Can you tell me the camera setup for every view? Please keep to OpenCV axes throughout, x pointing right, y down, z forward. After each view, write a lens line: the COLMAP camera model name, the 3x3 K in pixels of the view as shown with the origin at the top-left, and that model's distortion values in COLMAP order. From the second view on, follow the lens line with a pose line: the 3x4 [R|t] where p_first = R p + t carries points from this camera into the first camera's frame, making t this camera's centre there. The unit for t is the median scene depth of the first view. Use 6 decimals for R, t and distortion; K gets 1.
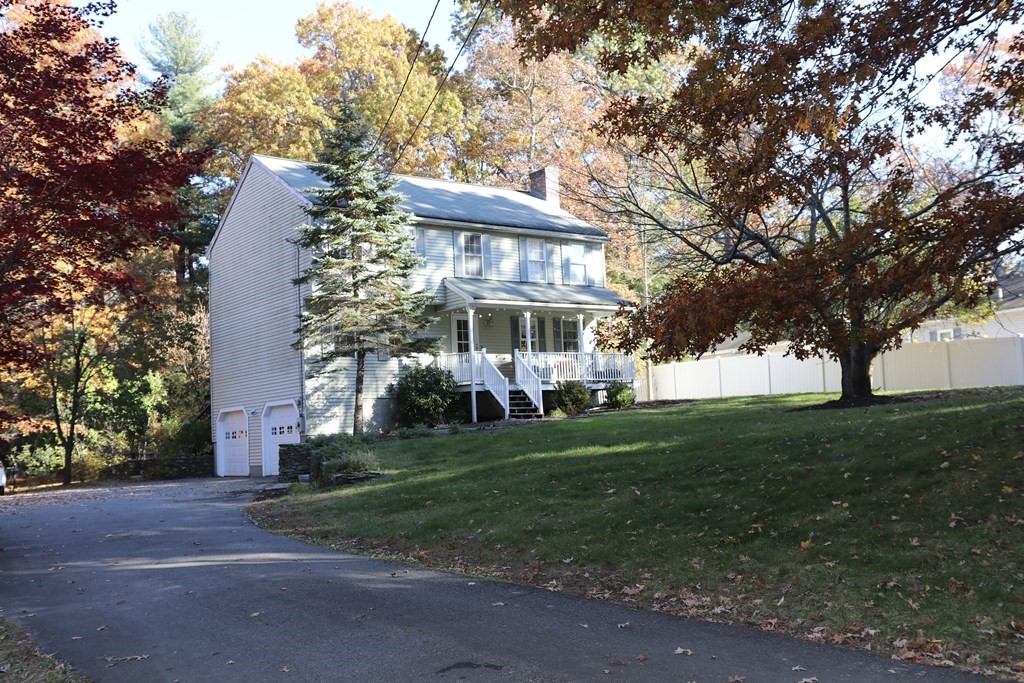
lens RADIAL K [[887.6, 0, 512.0], [0, 887.6, 341.5], [0, 0, 1]] dist [-0.001603, 0.015048]
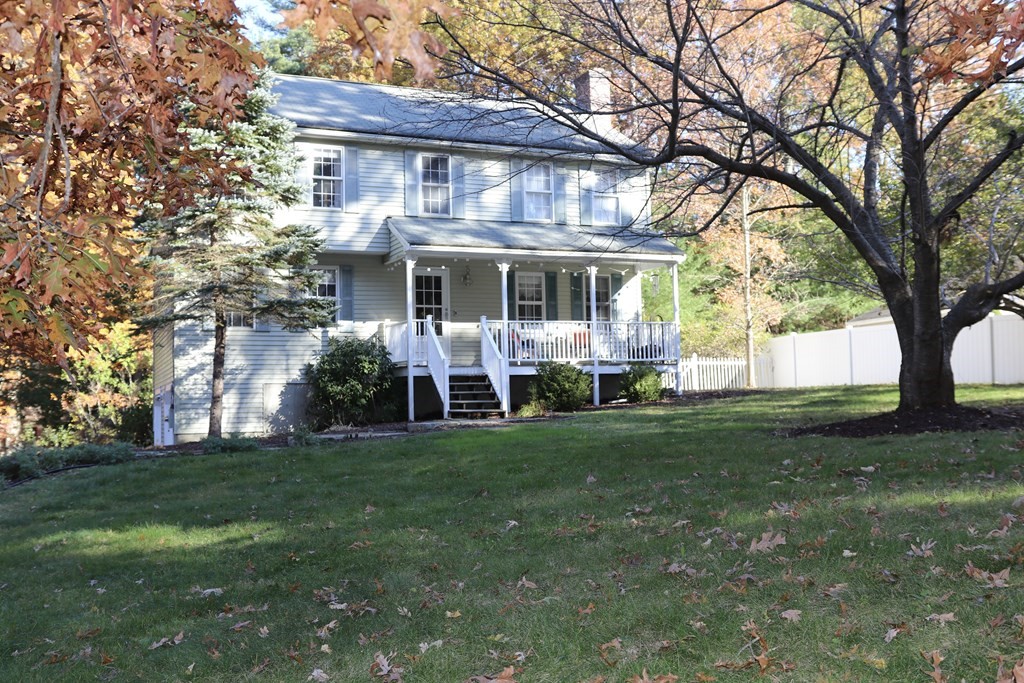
lens RADIAL K [[947.9, 0, 512.2], [0, 947.9, 315.1], [0, 0, 1]] dist [0.006363, 0.004567]
pose [[0.974002, 0.002152, -0.226528, 0.192284], [0.000119, 0.999950, 0.010009, 0.000333], [0.226538, -0.009776, 0.973953, 0.271270]]
